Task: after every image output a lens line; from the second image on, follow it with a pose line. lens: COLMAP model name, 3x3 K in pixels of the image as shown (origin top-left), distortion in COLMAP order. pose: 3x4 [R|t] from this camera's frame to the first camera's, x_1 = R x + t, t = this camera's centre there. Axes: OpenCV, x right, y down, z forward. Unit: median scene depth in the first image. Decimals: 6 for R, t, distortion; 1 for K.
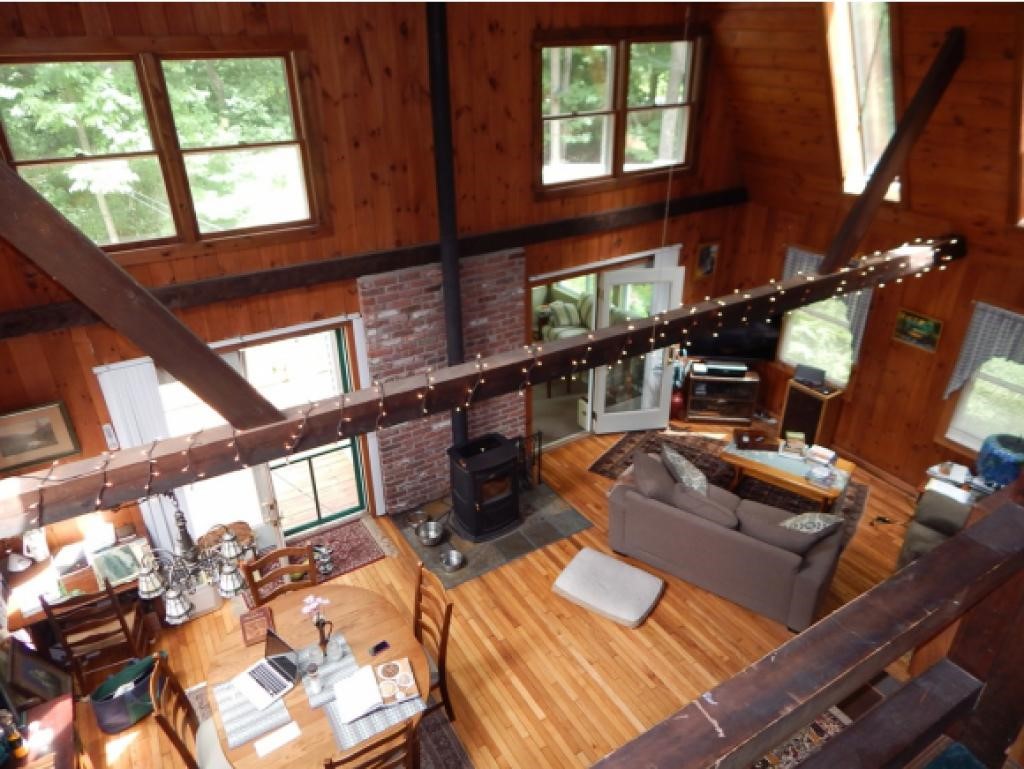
lens RADIAL K [[676.9, 0, 518.1], [0, 676.9, 384.0], [0, 0, 1]] dist [0.003324, -0.002440]
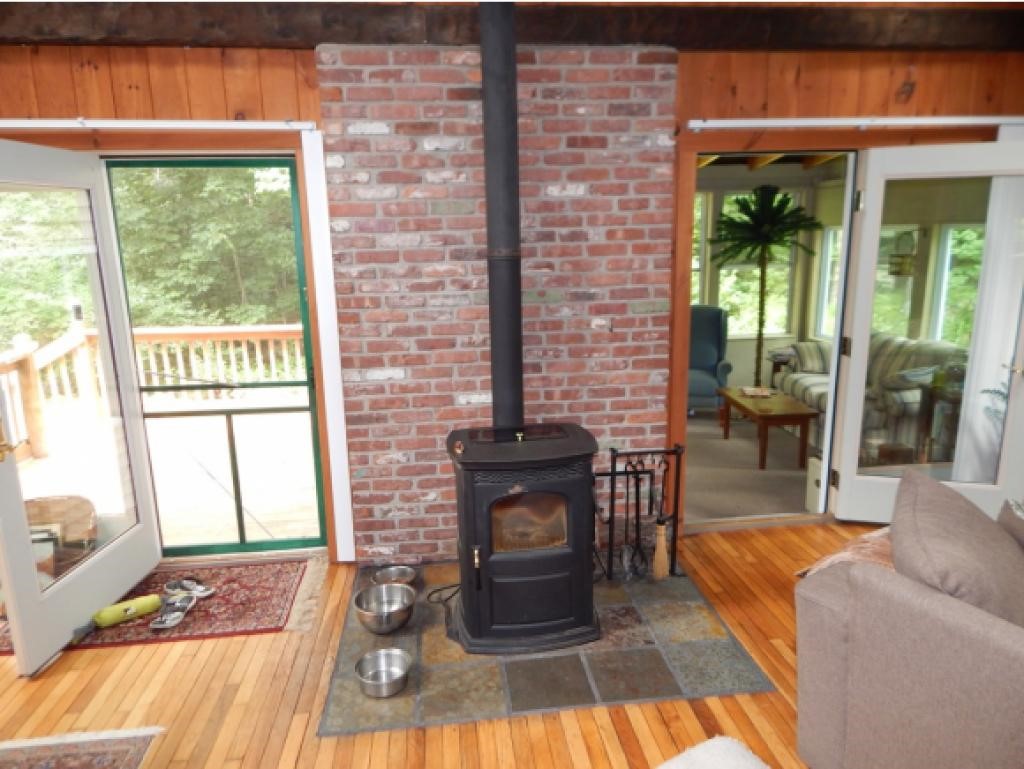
lens RADIAL K [[676.9, 0, 516.2], [0, 676.9, 387.2], [0, 0, 1]] dist [0.003324, -0.002440]
pose [[0.905577, 0.085114, -0.415554, 0.130380], [-0.184147, 0.961416, -0.204375, 0.158921], [0.382125, 0.261601, 0.886310, 0.599126]]
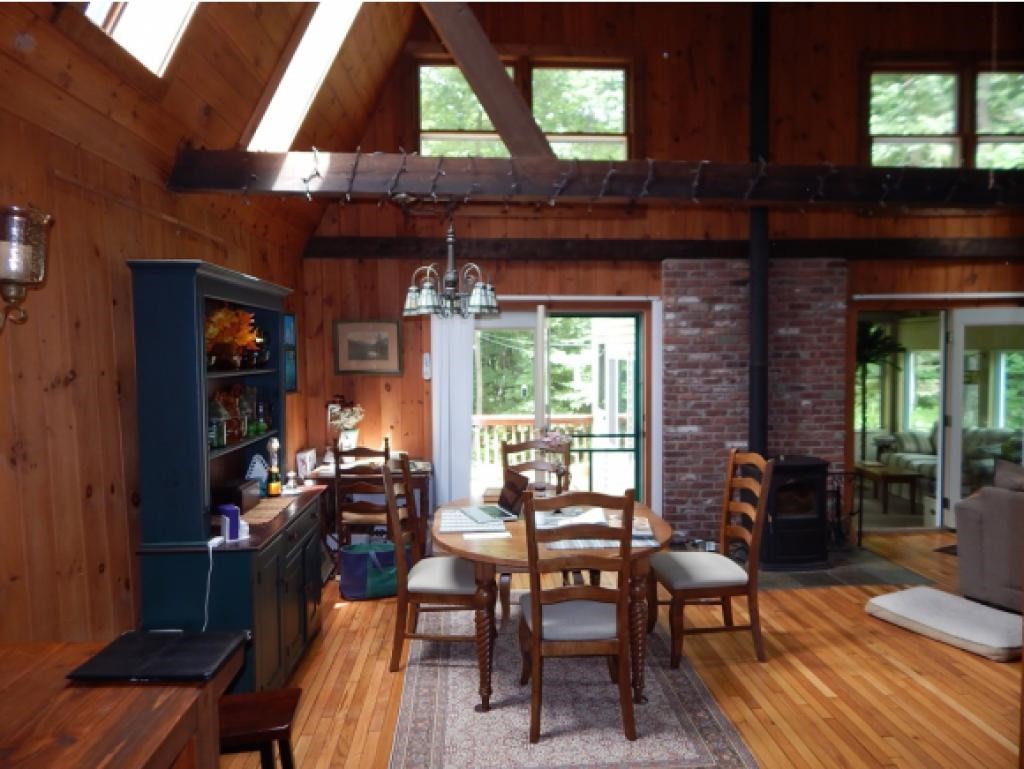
lens RADIAL K [[676.9, 0, 514.8], [0, 676.9, 384.6], [0, 0, 1]] dist [0.003324, -0.002440]
pose [[0.879877, 0.023043, -0.474643, 0.054501], [-0.216503, 0.908575, -0.357237, 0.393552], [0.423017, 0.417086, 0.804423, 0.135155]]
